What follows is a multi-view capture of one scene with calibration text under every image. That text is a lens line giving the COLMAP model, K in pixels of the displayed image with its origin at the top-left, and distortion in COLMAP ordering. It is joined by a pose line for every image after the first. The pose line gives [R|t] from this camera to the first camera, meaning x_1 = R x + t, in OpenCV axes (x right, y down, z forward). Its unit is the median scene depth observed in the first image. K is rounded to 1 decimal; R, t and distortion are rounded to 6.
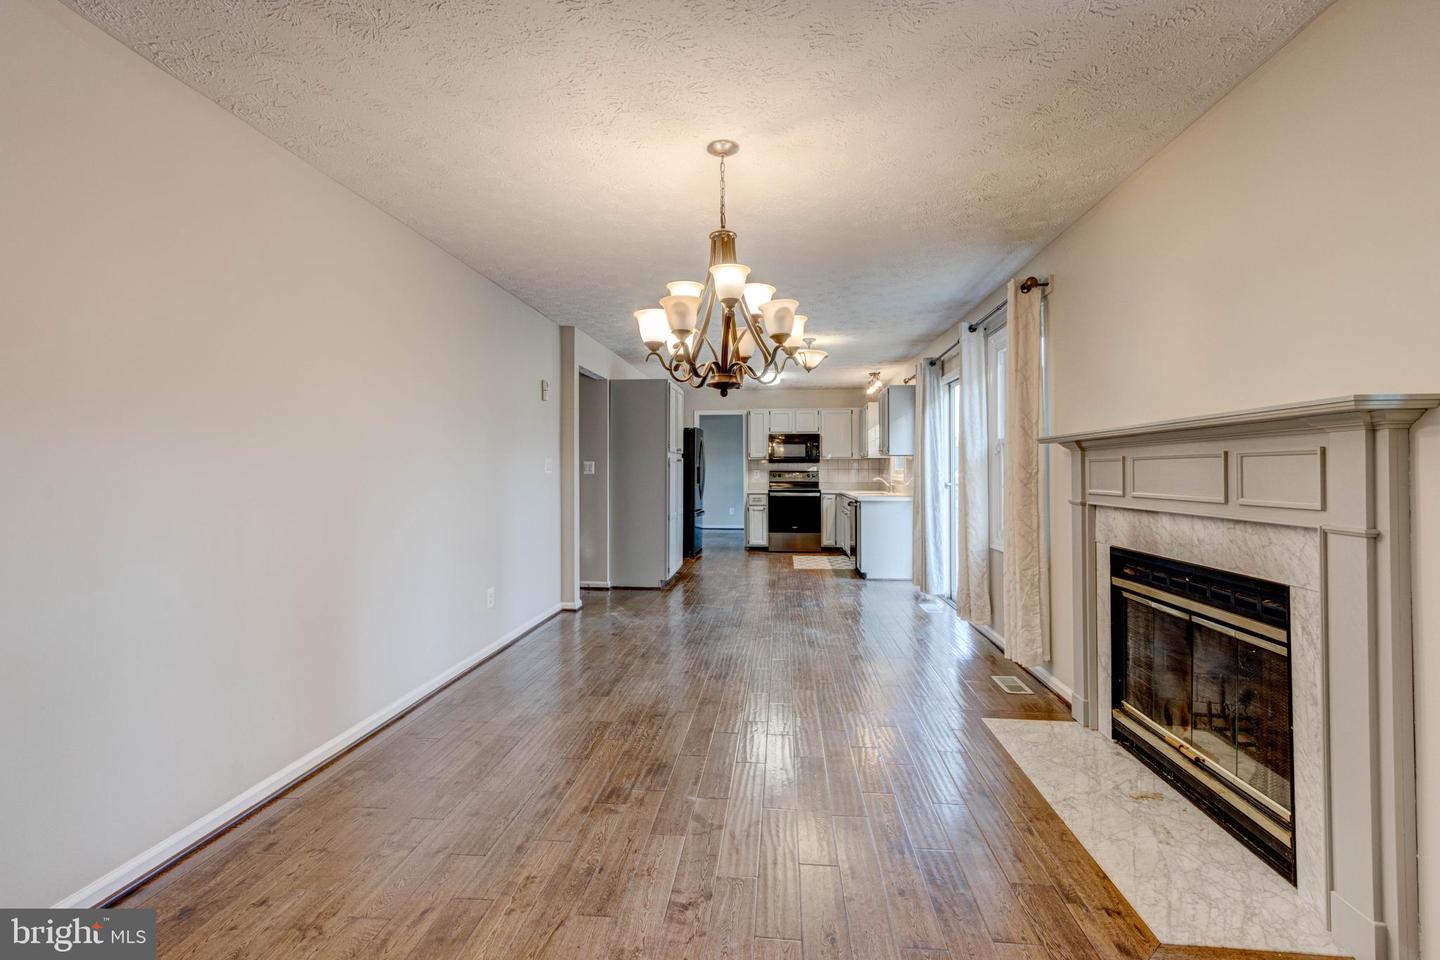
lens RADIAL K [[659.4, 0, 719.7], [0, 659.4, 474.4], [0, 0, 1]] dist [0.004731, -0.001581]
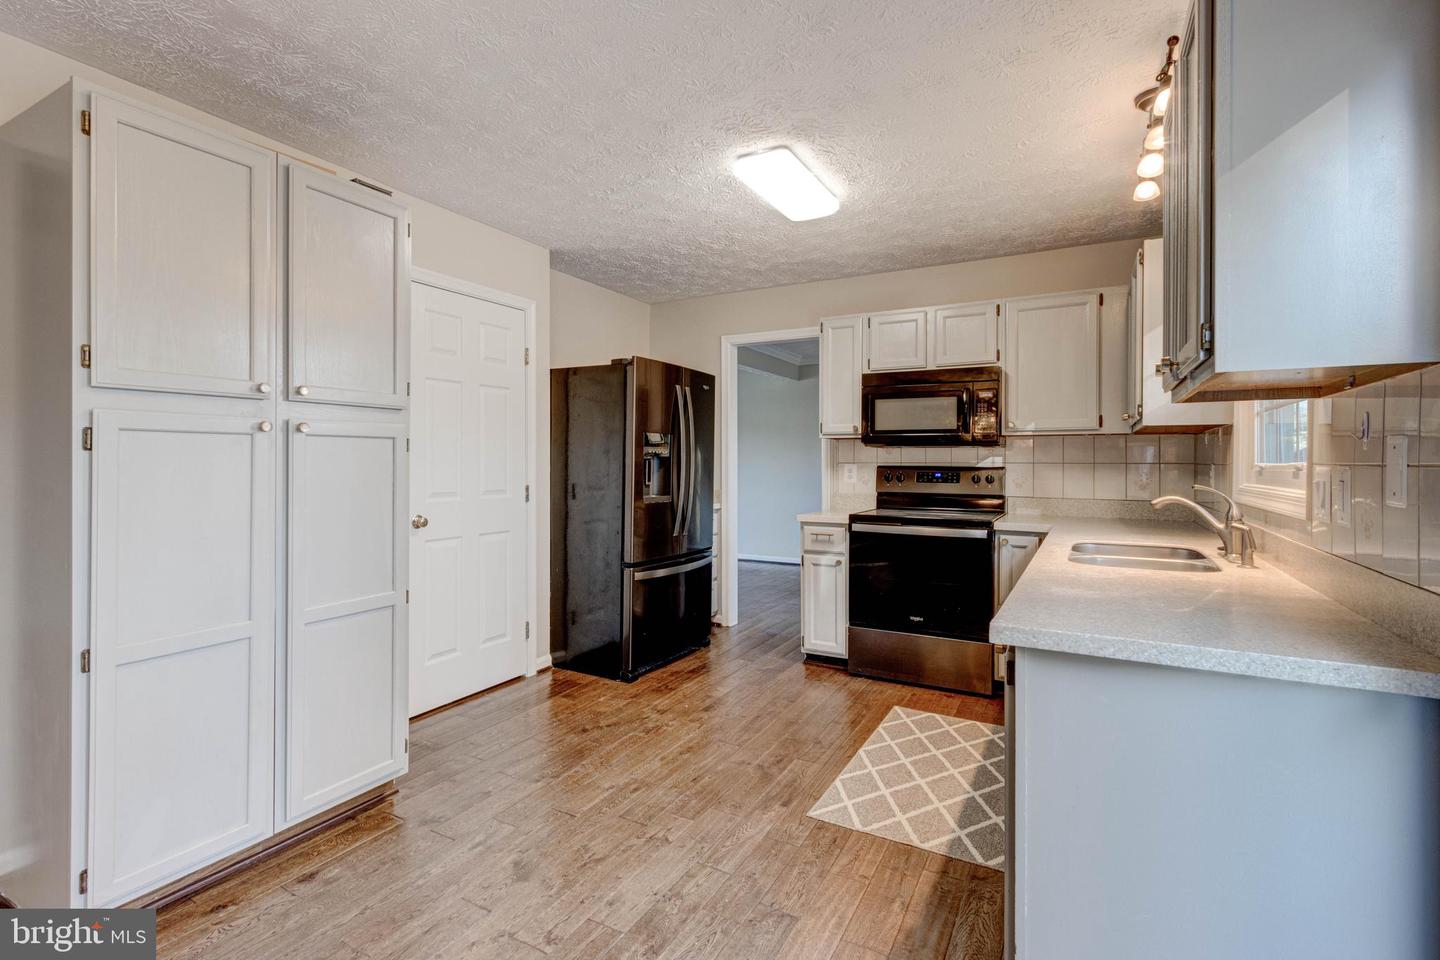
lens RADIAL K [[659.4, 0, 721.5], [0, 659.4, 468.4], [0, 0, 1]] dist [0.004731, -0.001581]
pose [[0.916502, 0.004631, -0.400004, 0.158946], [-0.004482, 0.999989, 0.001306, -0.004335], [0.400006, 0.000596, 0.916512, 0.604859]]
